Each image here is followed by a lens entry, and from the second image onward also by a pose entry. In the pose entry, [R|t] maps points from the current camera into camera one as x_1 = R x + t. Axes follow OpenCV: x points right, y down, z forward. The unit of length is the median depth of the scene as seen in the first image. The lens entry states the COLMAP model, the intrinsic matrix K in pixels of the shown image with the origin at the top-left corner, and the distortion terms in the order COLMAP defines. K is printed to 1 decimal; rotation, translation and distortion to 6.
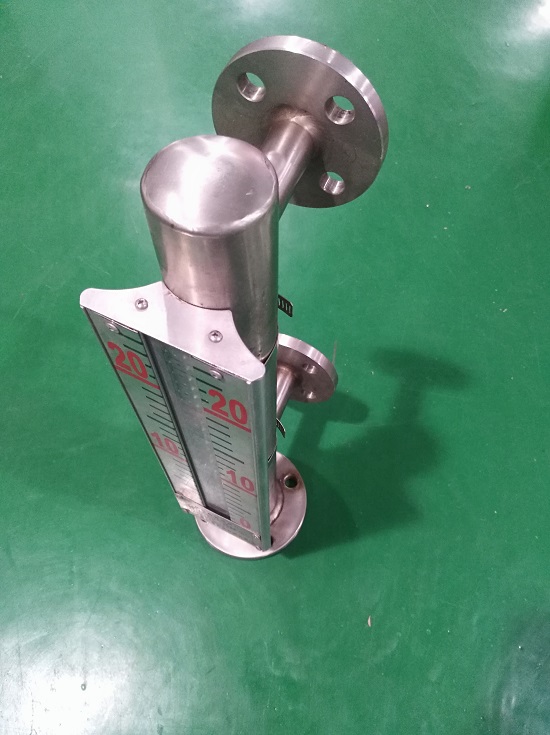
lens RADIAL K [[601.3, 0, 275.0], [0, 601.3, 367.5], [0, 0, 1]] dist [0.035957, -0.005790]
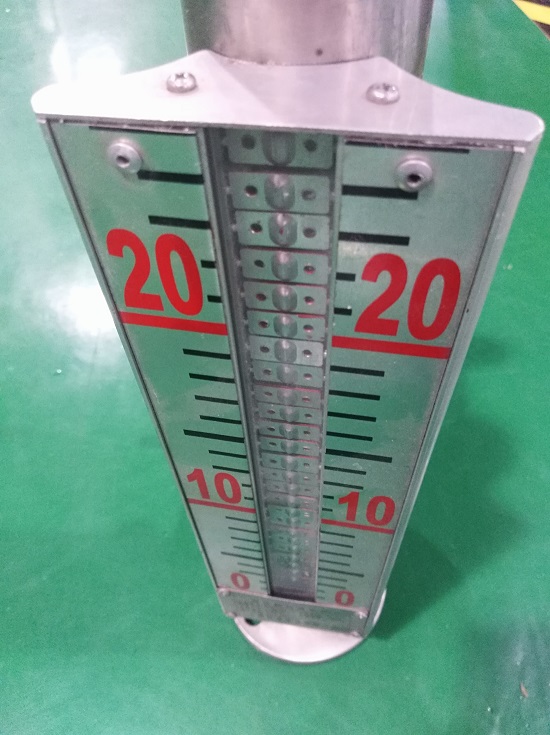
lens RADIAL K [[604.8, 0, 275.0], [0, 604.8, 367.5], [0, 0, 1]] dist [0.013269, -0.000469]
pose [[0.955291, -0.255080, 0.149508, -0.191804], [0.274391, 0.953201, -0.126957, 0.110045], [-0.110127, 0.162305, 0.980576, 0.428327]]
